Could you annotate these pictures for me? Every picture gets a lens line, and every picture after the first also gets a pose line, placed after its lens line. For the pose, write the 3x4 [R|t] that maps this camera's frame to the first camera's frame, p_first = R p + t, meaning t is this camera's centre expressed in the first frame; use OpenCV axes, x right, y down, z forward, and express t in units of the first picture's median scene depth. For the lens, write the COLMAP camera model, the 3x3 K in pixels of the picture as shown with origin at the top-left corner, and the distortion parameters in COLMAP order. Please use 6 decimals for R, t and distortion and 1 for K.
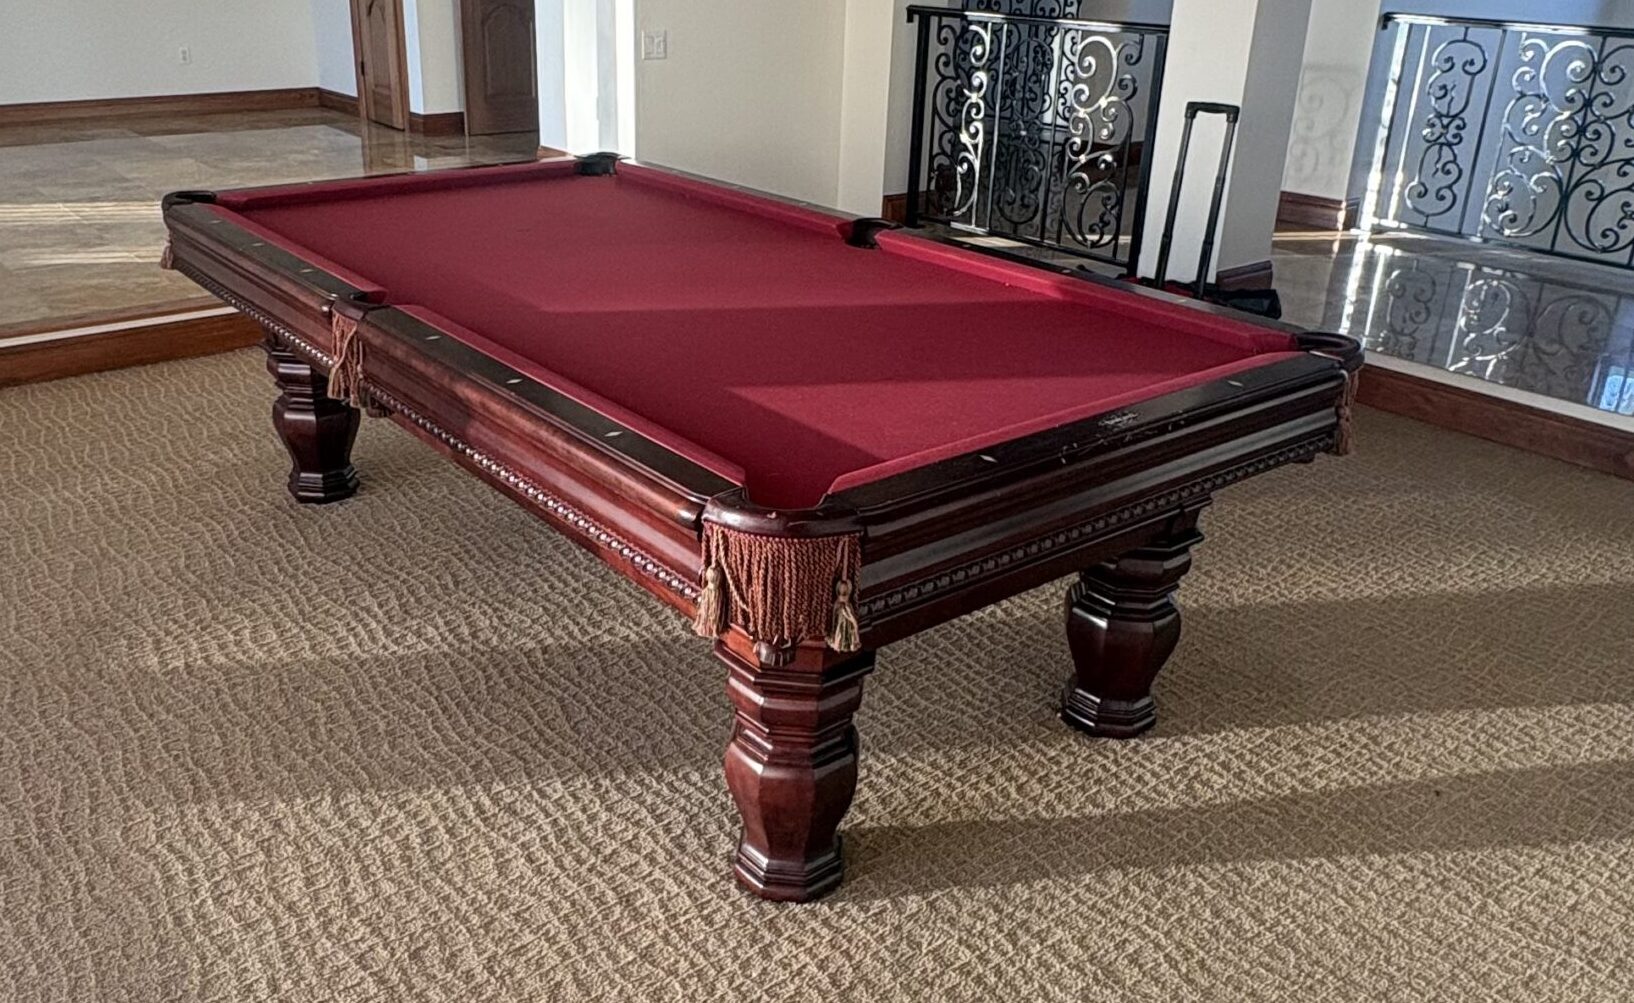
lens RADIAL K [[1359.0, 0, 729.9], [0, 1359.0, 488.9], [0, 0, 1]] dist [-0.003754, 0.003151]
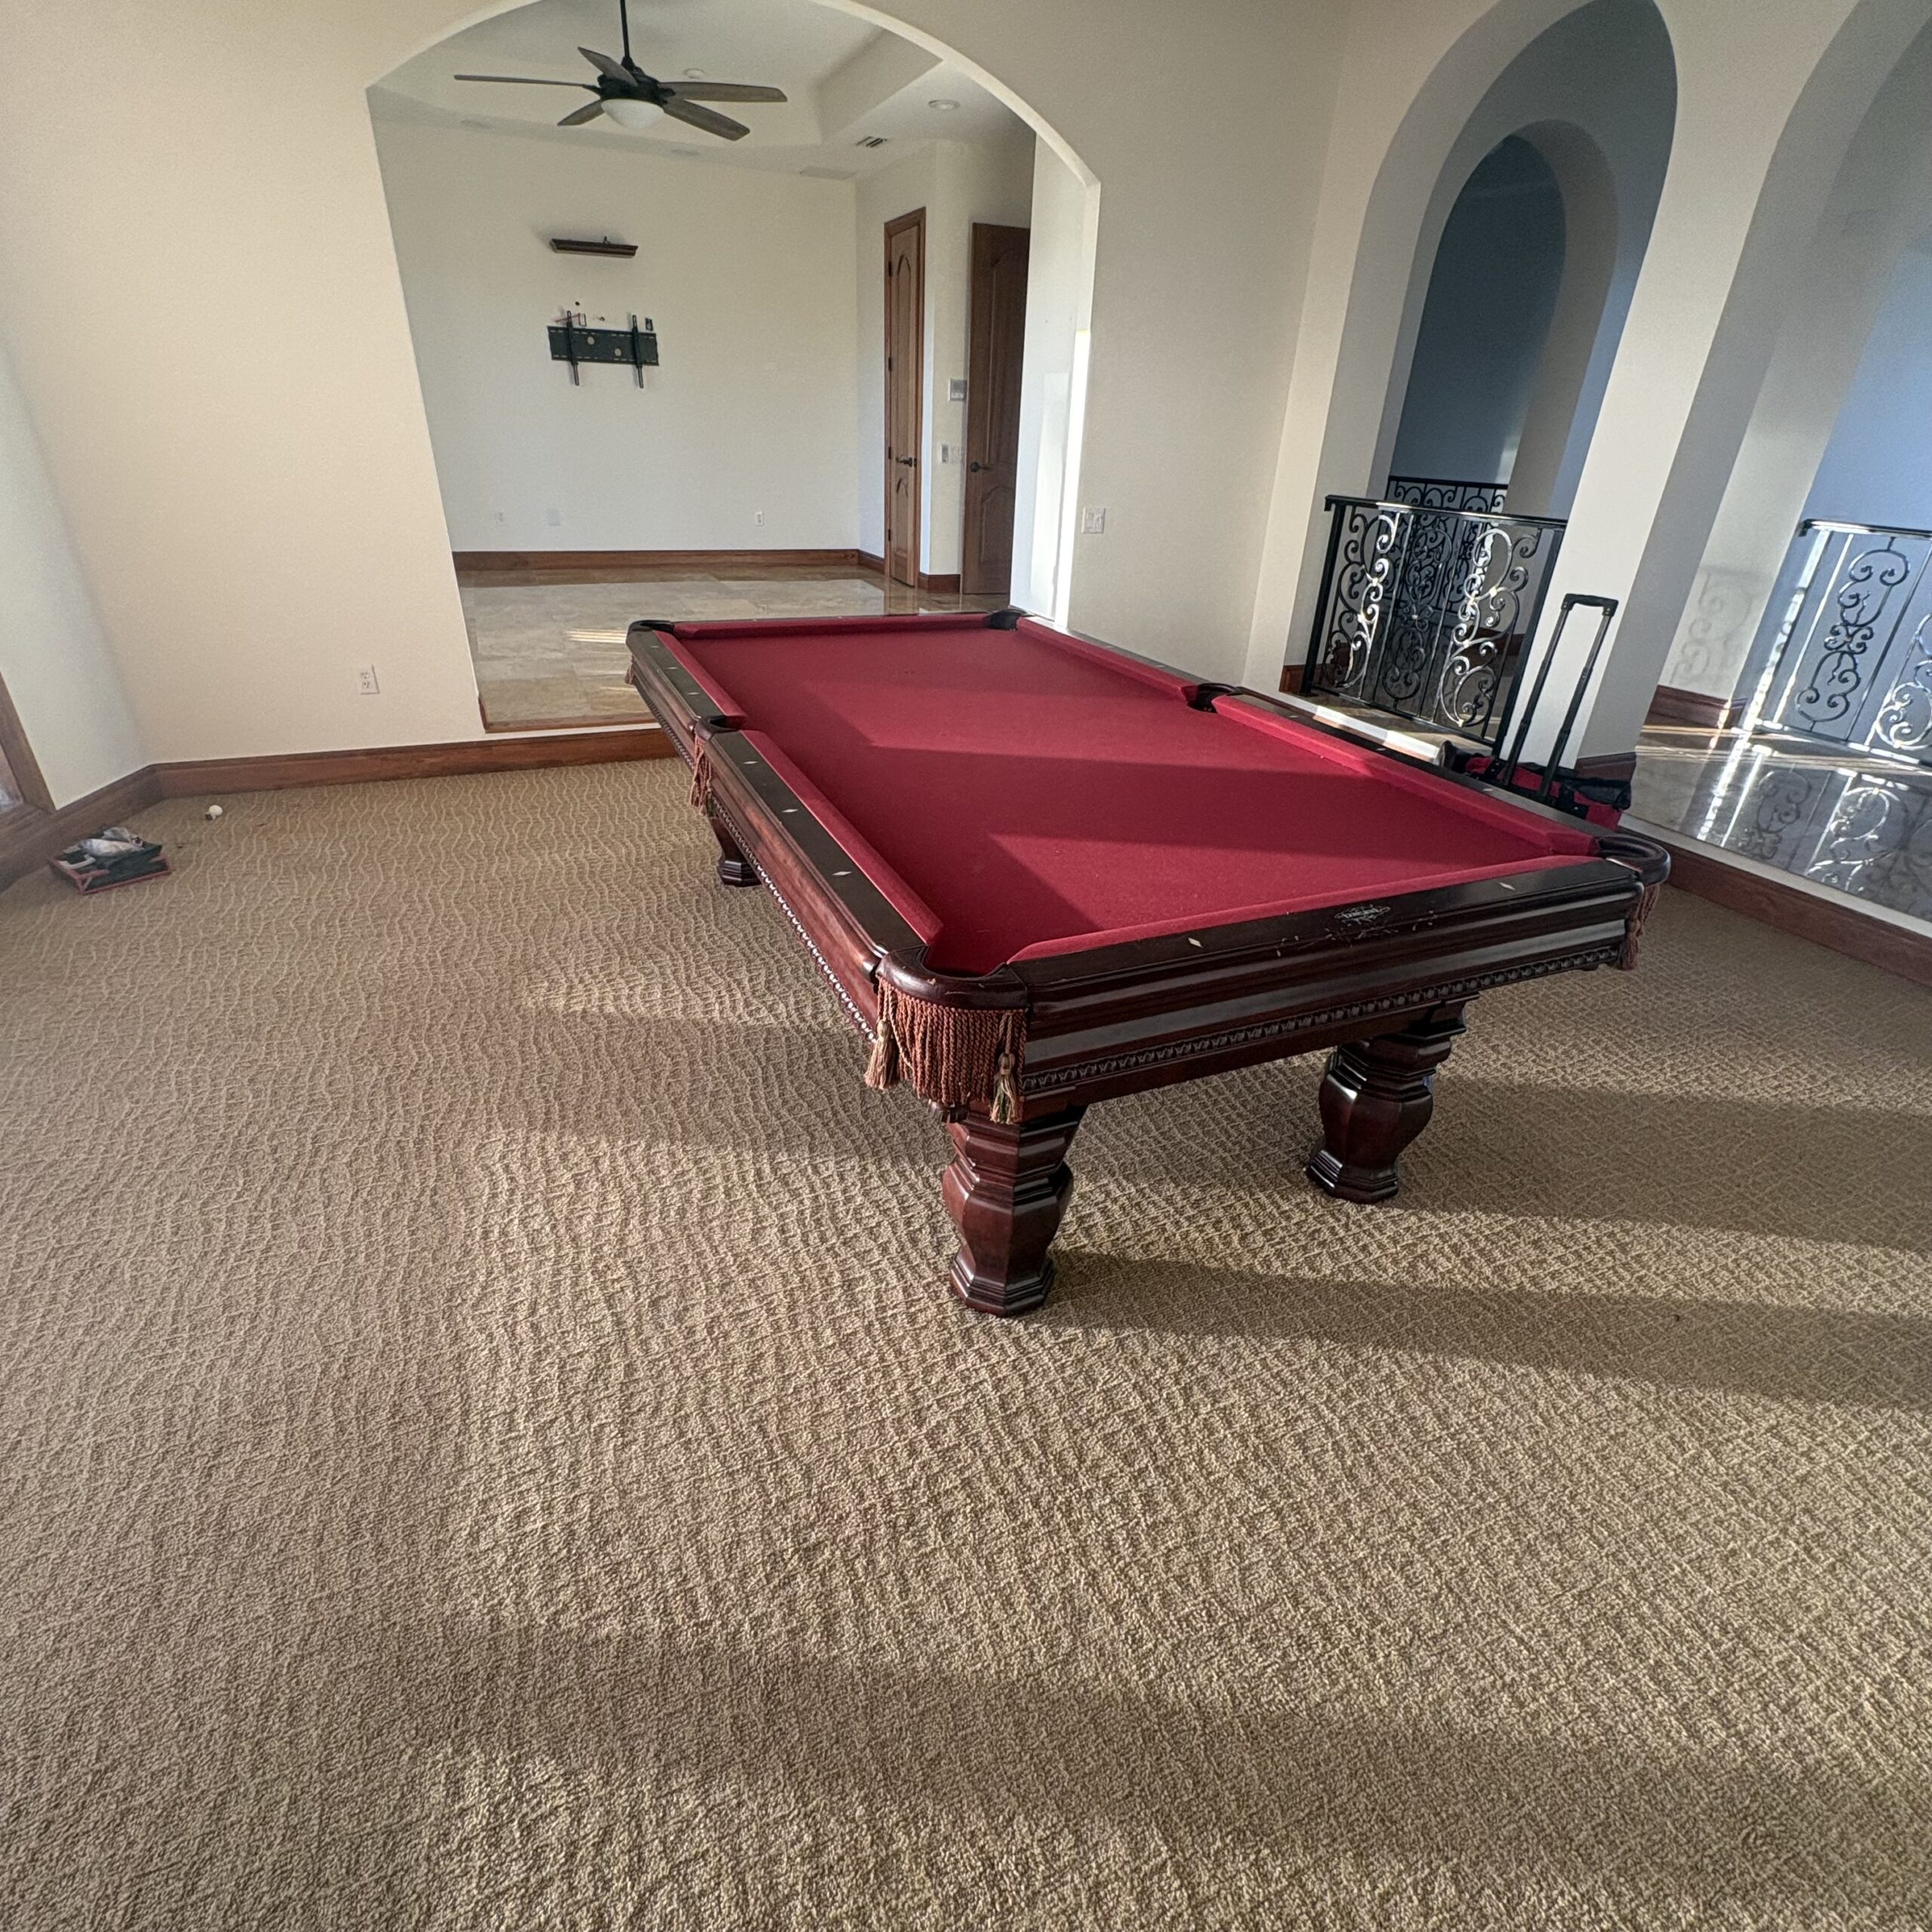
lens RADIAL K [[1027.3, 0, 963.1], [0, 1027.3, 968.8], [0, 0, 1]] dist [-0.000261, -0.000211]
pose [[0.972438, 0.127268, -0.195363, 0.126083], [-0.109651, 0.989075, 0.098529, -0.041862], [0.205768, -0.074391, 0.975769, 0.178757]]
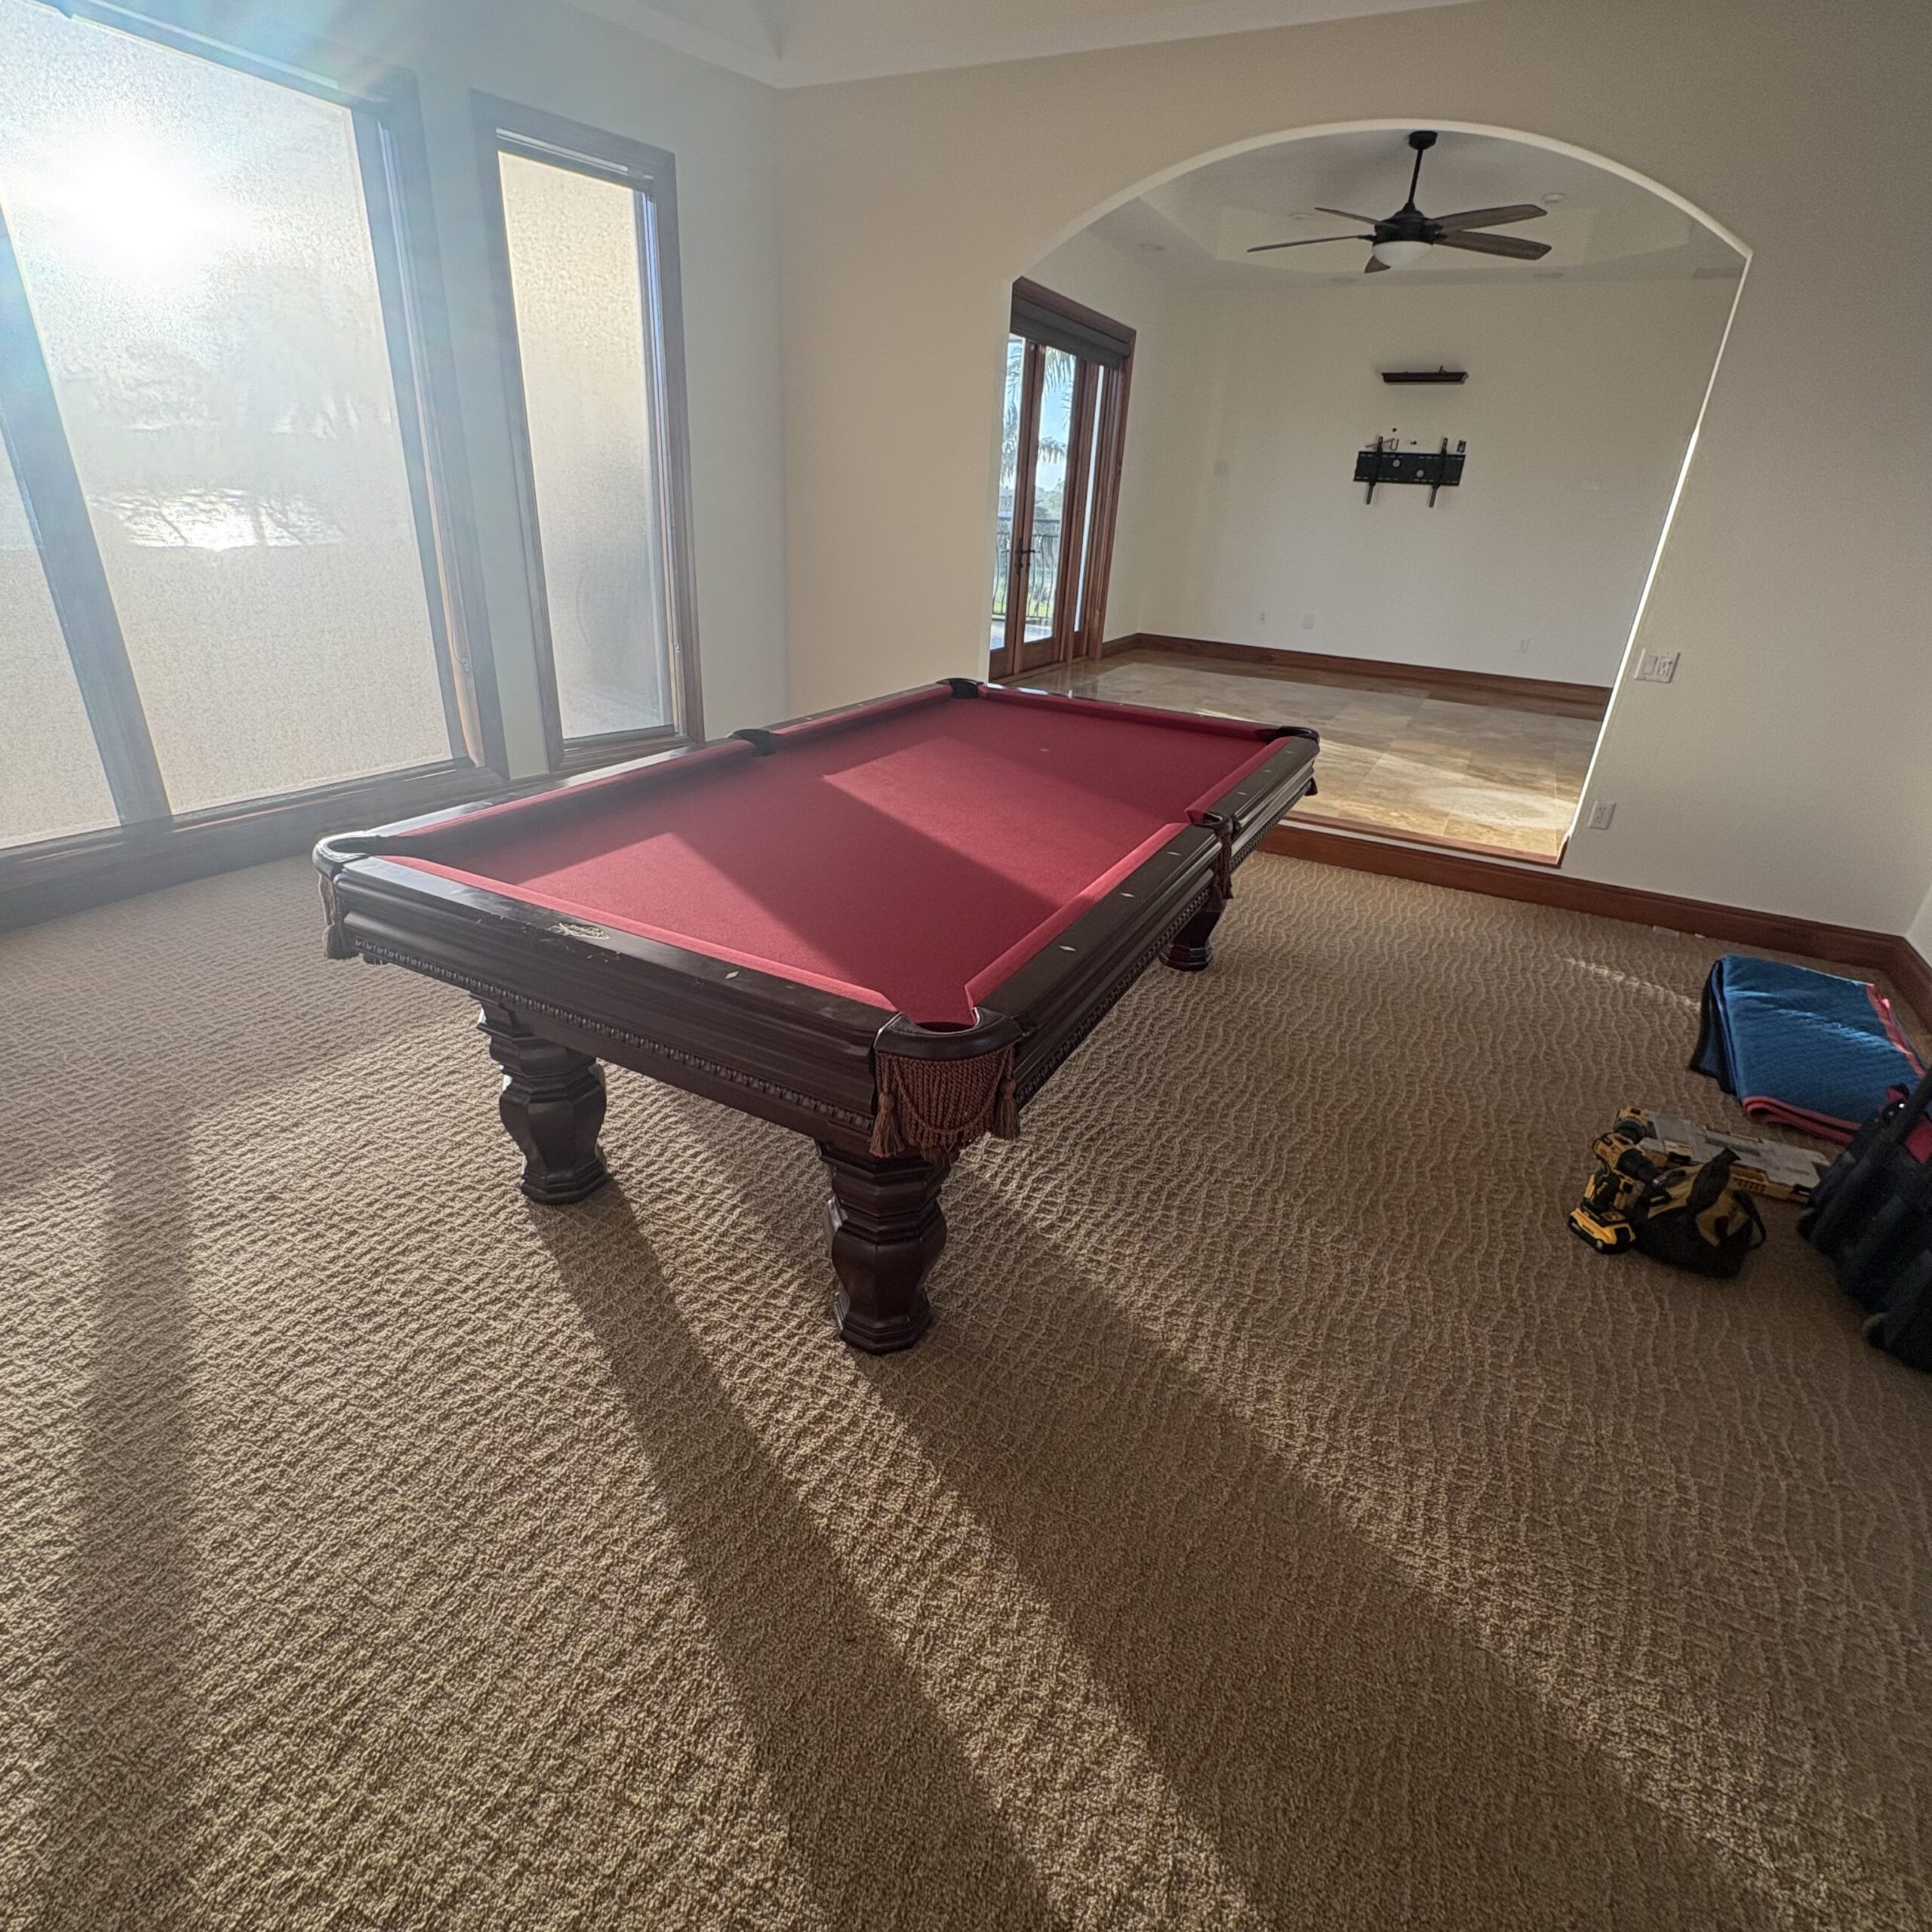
lens RADIAL K [[1027.3, 0, 966.7], [0, 1027.3, 968.4], [0, 0, 1]] dist [-0.000261, -0.000211]
pose [[0.429309, 0.386956, -0.816063, 0.839237], [-0.391016, 0.894128, 0.218270, -0.246235], [0.814126, 0.225388, 0.535163, 0.644660]]
